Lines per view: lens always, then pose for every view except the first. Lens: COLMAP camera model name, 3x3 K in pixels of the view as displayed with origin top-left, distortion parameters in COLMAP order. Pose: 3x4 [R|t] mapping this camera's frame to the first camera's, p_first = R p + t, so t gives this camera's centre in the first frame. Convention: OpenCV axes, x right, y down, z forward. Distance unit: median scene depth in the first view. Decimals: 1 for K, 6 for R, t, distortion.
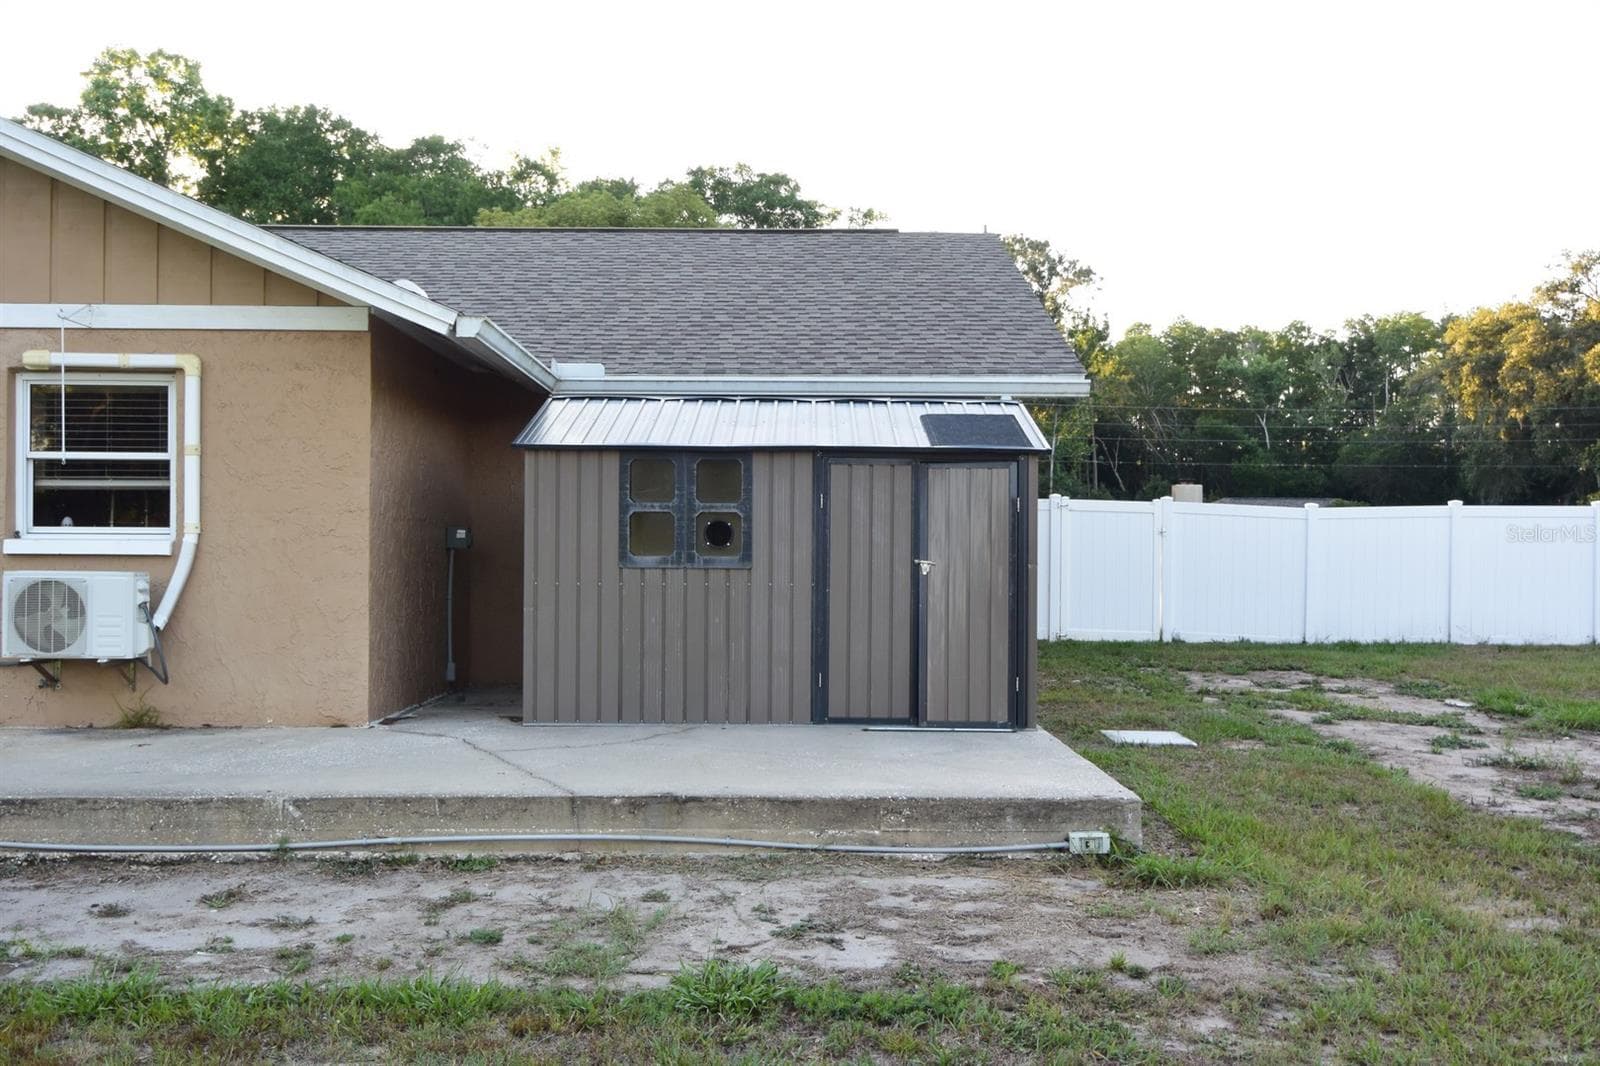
lens RADIAL K [[1517.6, 0, 800.0], [0, 1517.6, 533.0], [0, 0, 1]] dist [-0.003867, -0.001391]
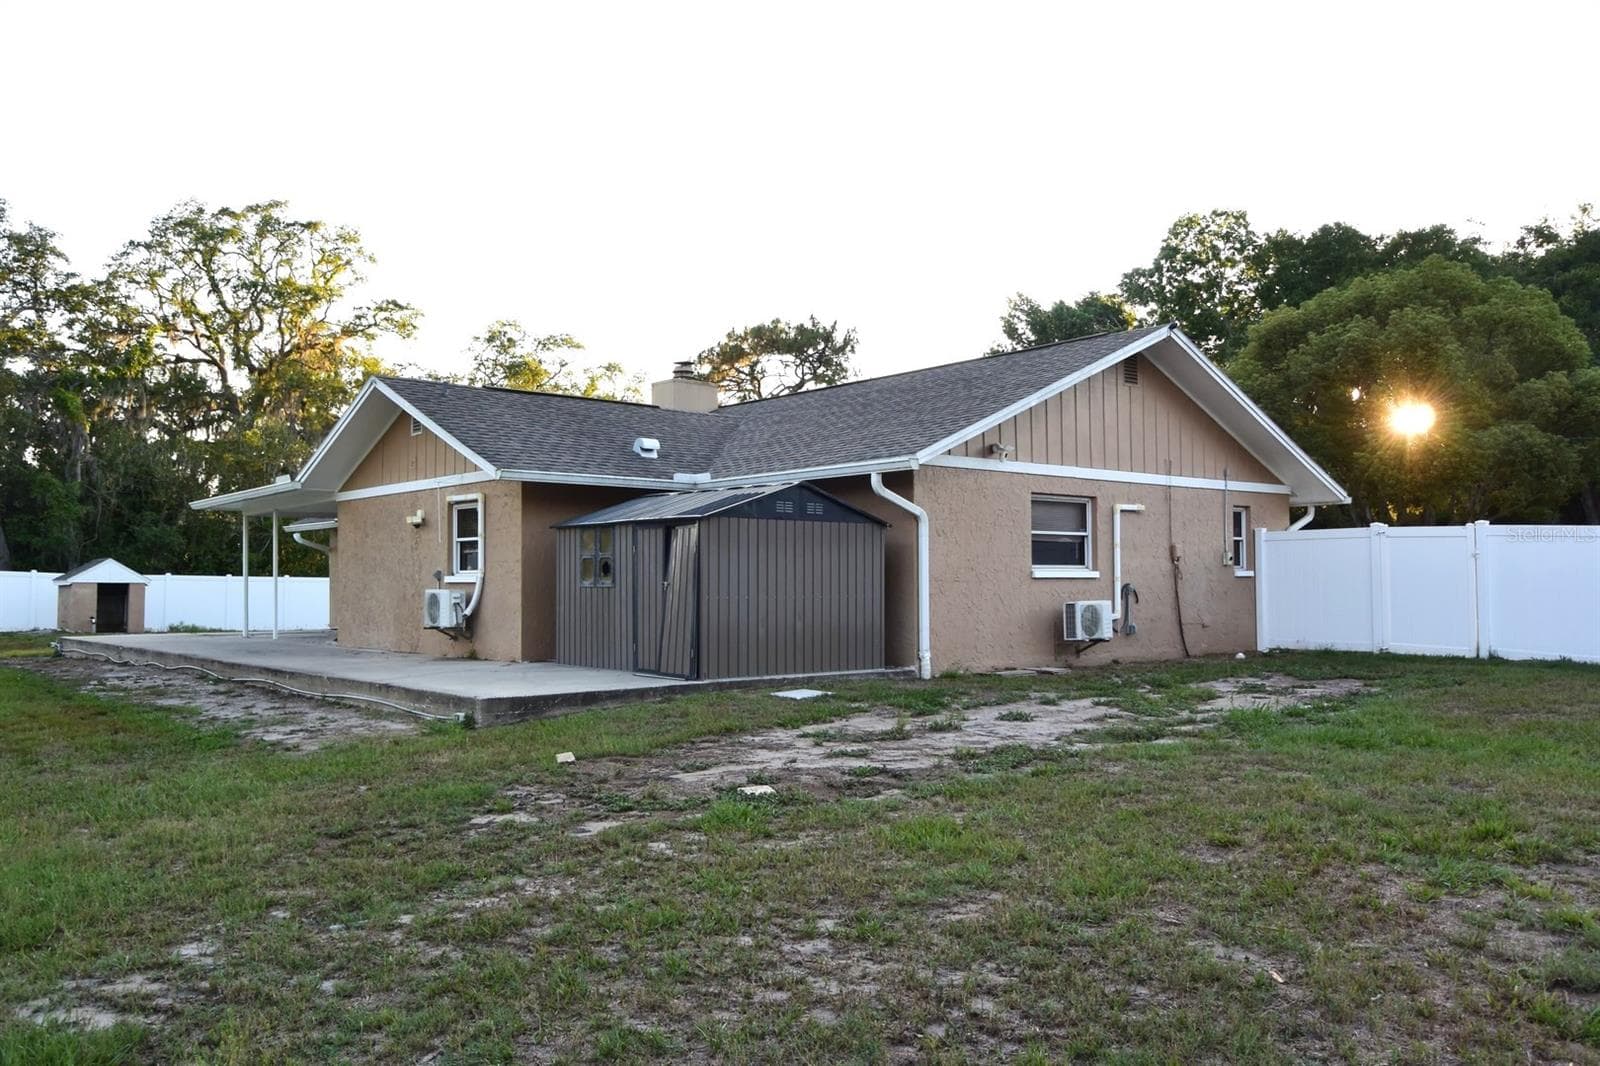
lens RADIAL K [[1204.6, 0, 800.0], [0, 1204.6, 533.0], [0, 0, 1]] dist [0.010025, 0.005974]
pose [[0.649803, -0.039492, -0.759076, 0.577391], [0.017666, 0.999164, -0.036860, 0.007344], [0.759898, 0.010542, 0.649957, 0.091687]]
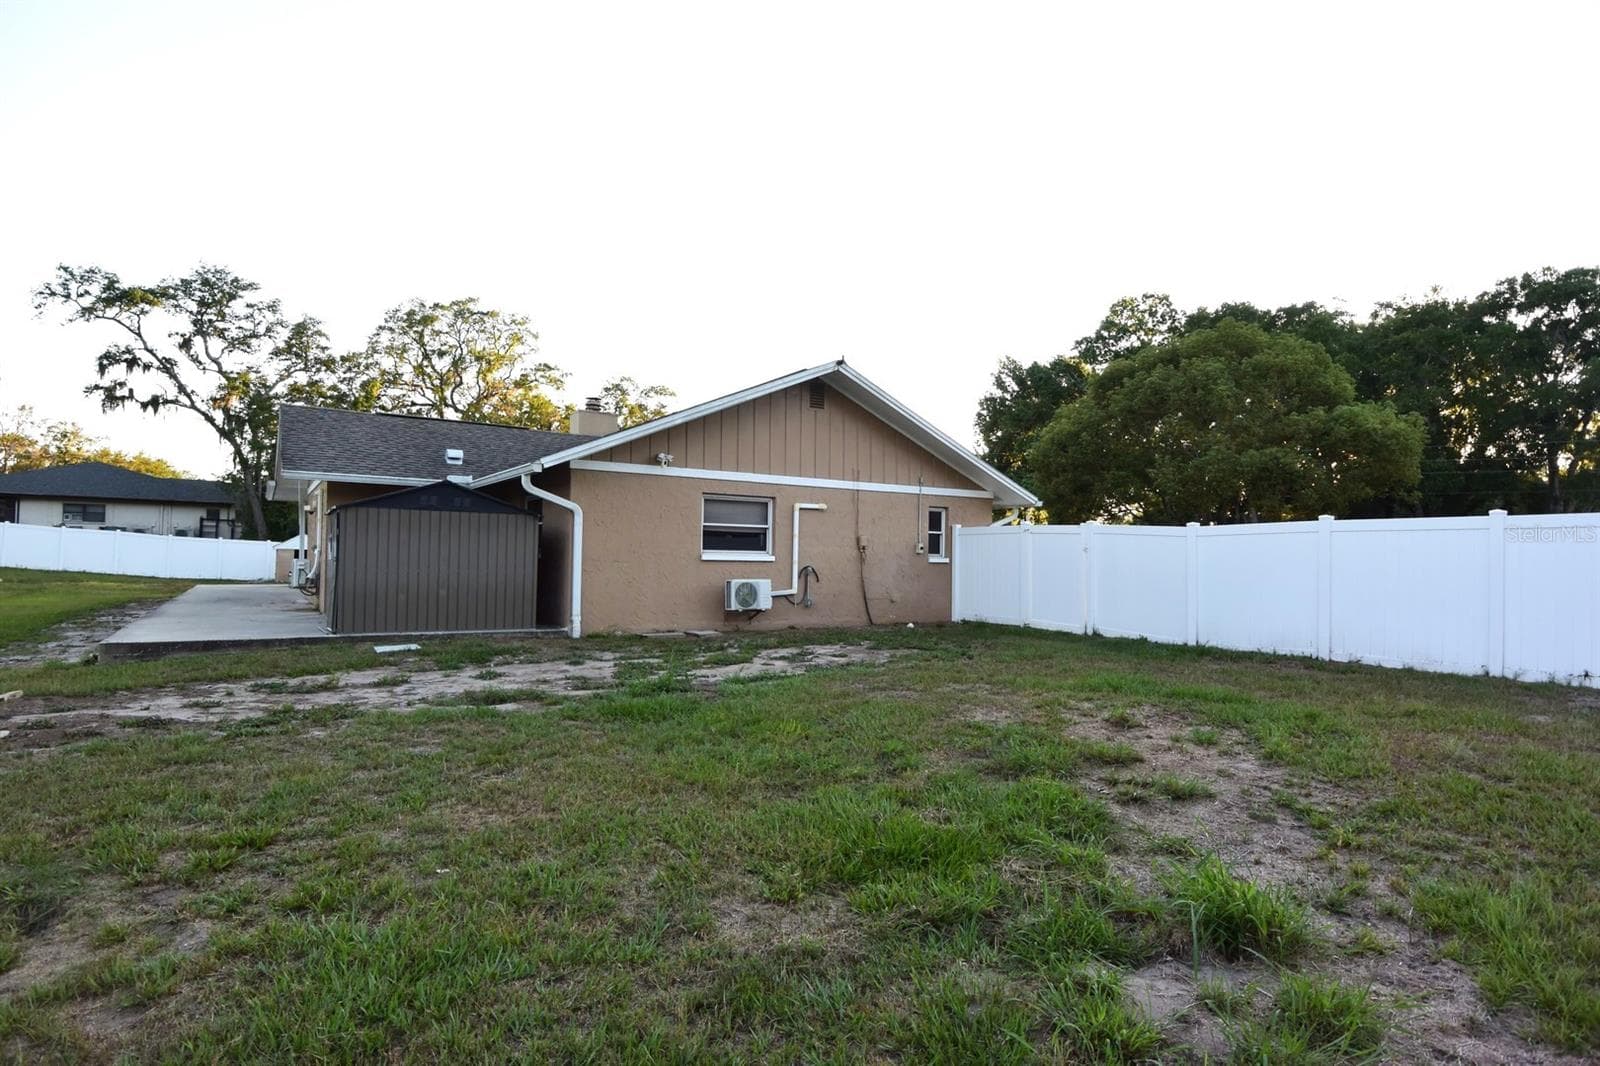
lens RADIAL K [[818.6, 0, 800.0], [0, 818.6, 533.0], [0, 0, 1]] dist [-0.004684, -0.001008]
pose [[0.548883, -0.021504, -0.835622, 0.689989], [-0.003764, 0.999595, -0.028196, 0.006746], [0.835890, 0.018622, 0.548580, 0.416482]]
